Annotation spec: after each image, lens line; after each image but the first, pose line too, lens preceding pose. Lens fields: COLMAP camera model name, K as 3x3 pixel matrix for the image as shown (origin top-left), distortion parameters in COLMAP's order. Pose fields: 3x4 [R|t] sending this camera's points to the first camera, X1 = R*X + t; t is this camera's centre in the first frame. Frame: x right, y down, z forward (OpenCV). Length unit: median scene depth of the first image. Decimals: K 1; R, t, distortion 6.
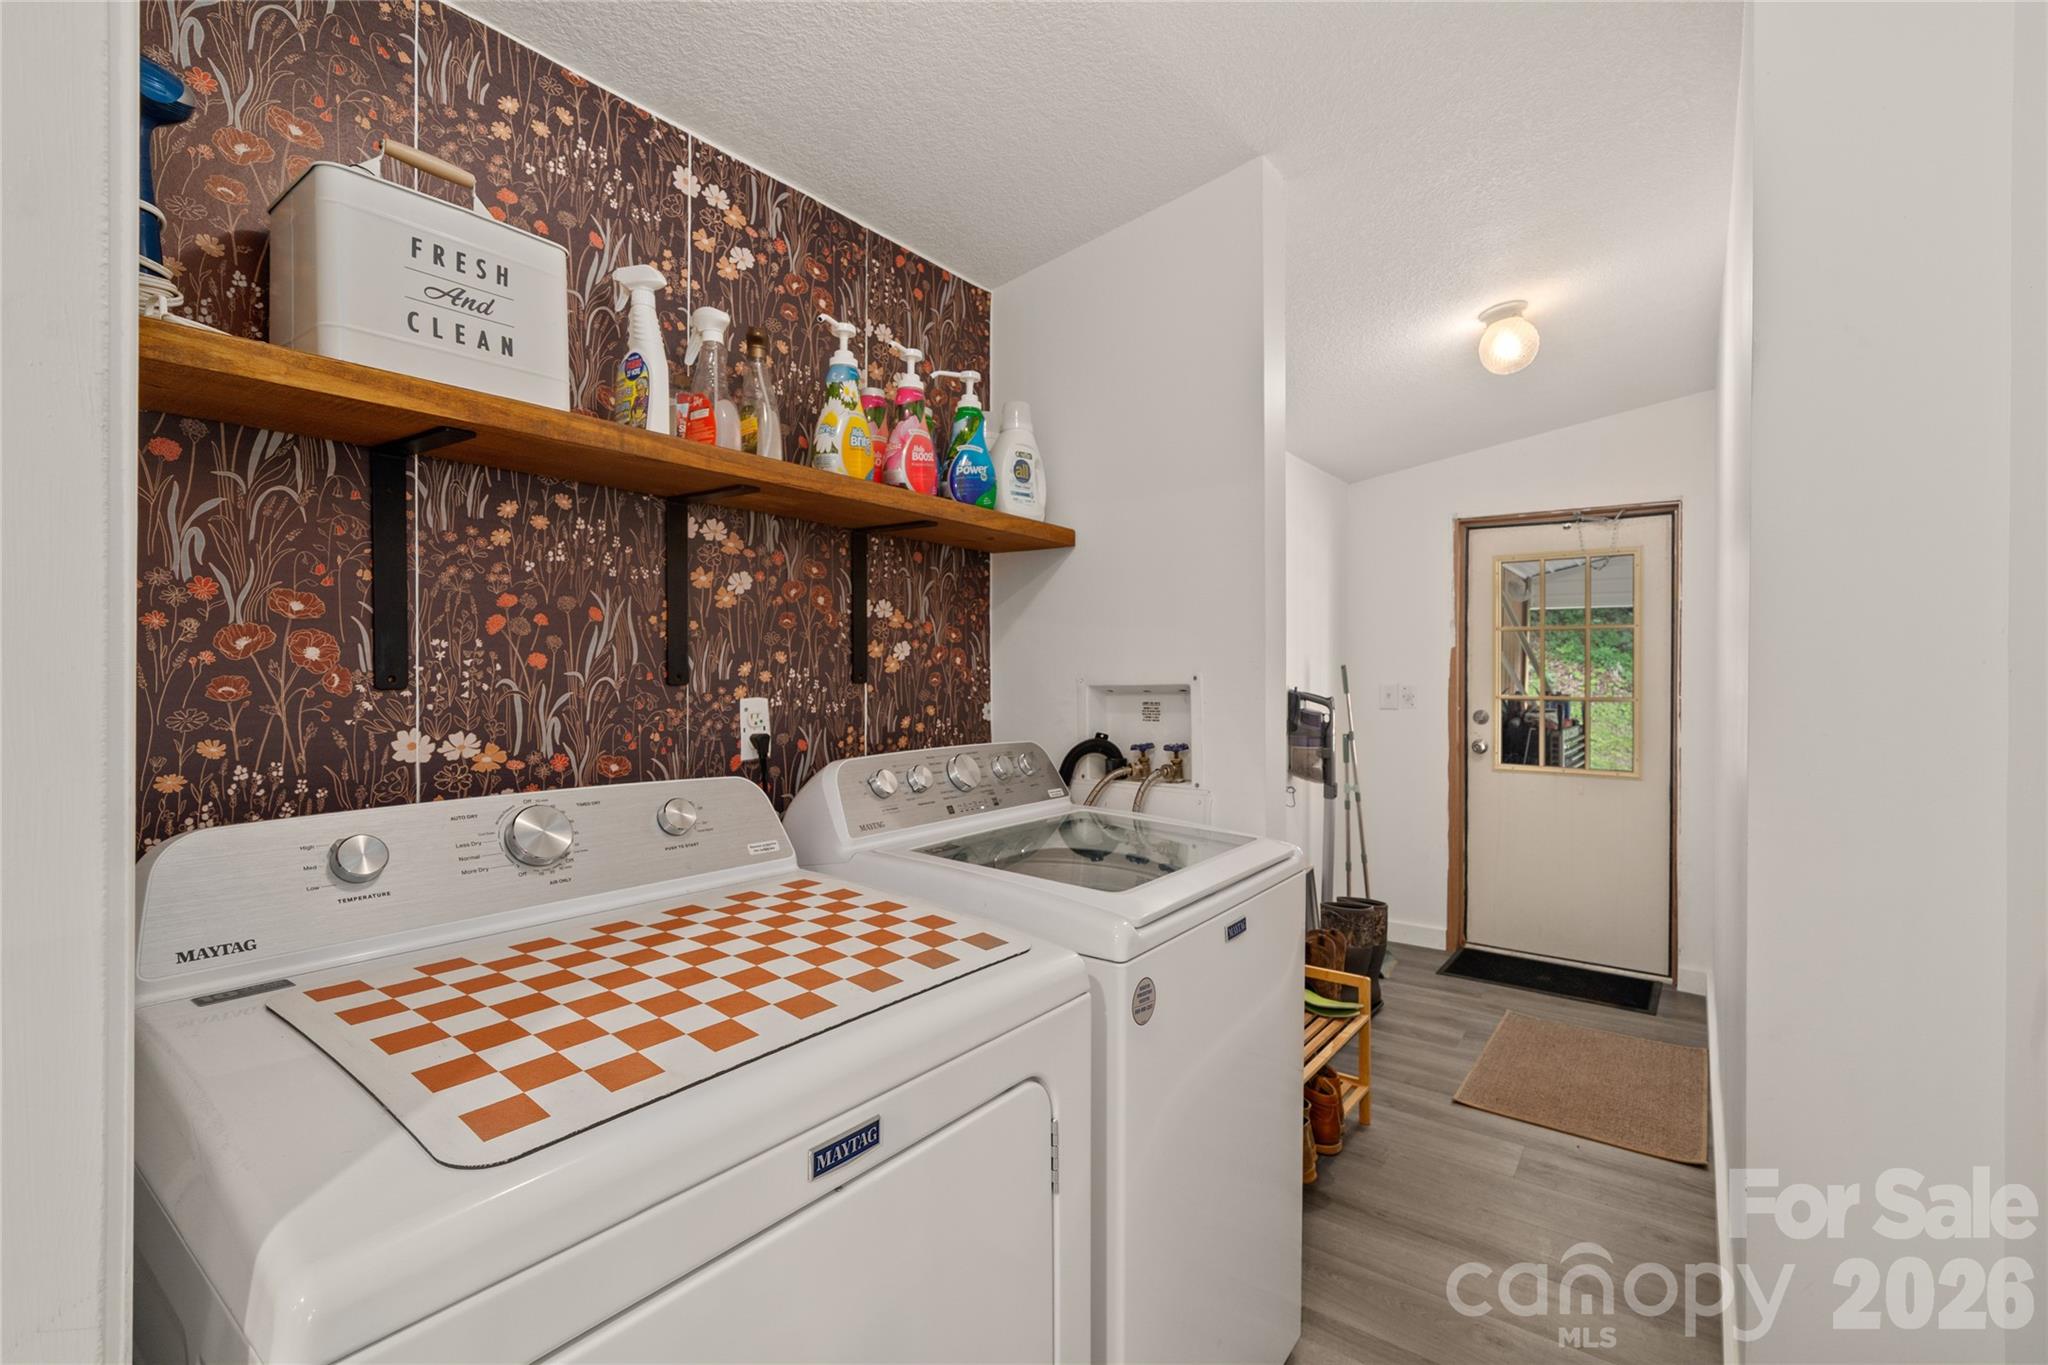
lens RADIAL K [[904.9, 0, 1024.0], [0, 904.9, 682.5], [0, 0, 1]] dist [-0.001372, -0.000138]
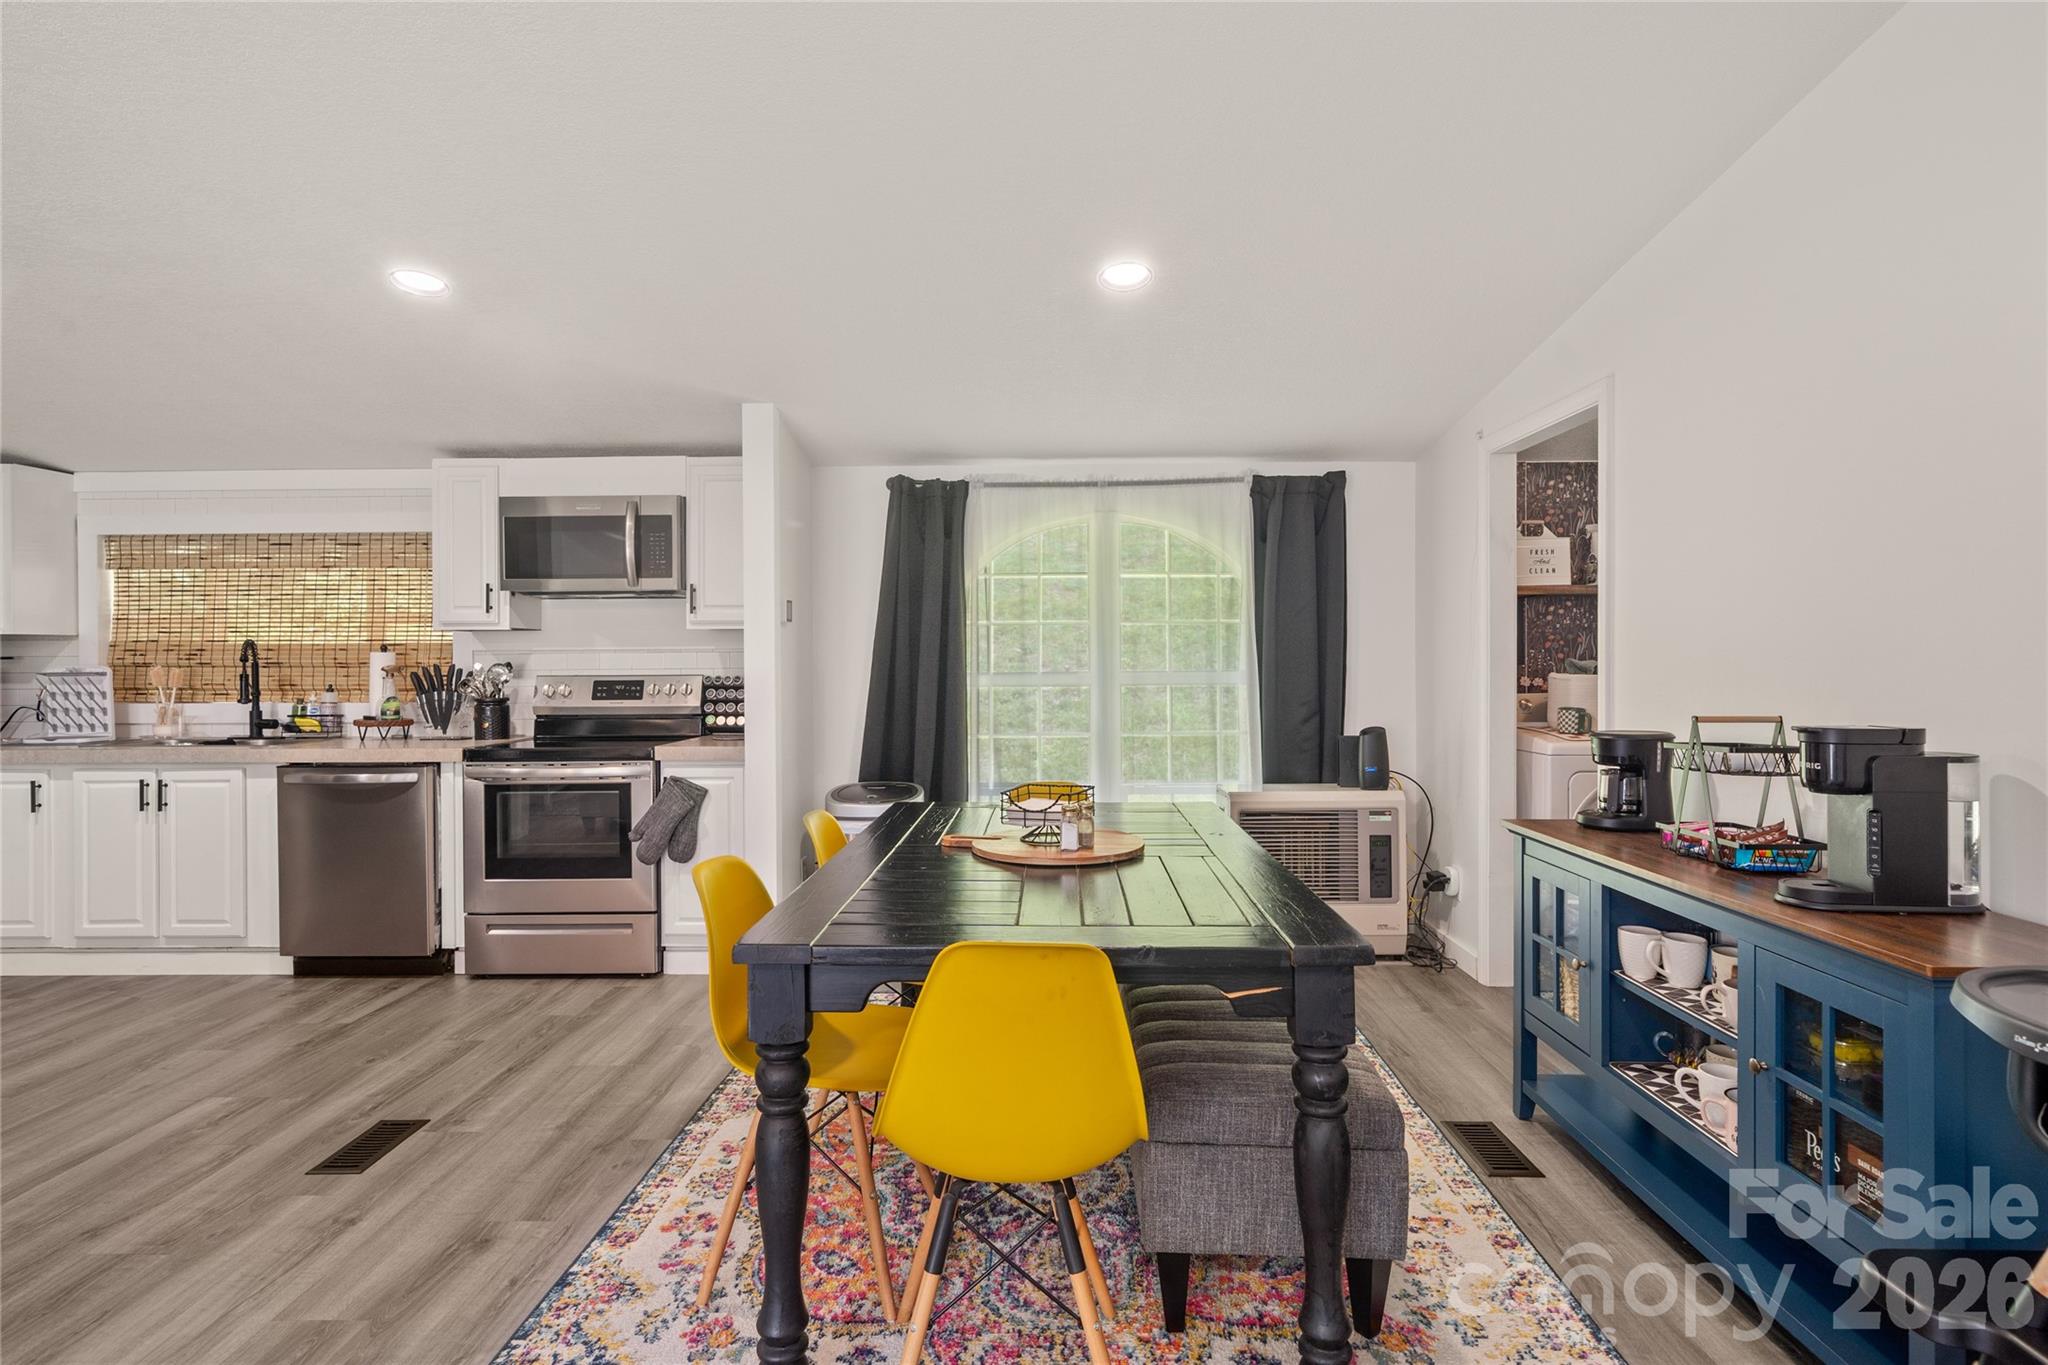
lens RADIAL K [[1016.2, 0, 1030.3], [0, 1016.2, 667.0], [0, 0, 1]] dist [0.002252, 0.000553]
pose [[0.579259, -0.000508, -0.815143, 1.321756], [0.000150, 1.000000, -0.000516, 0.017437], [0.815144, 0.000176, 0.579259, -2.642053]]
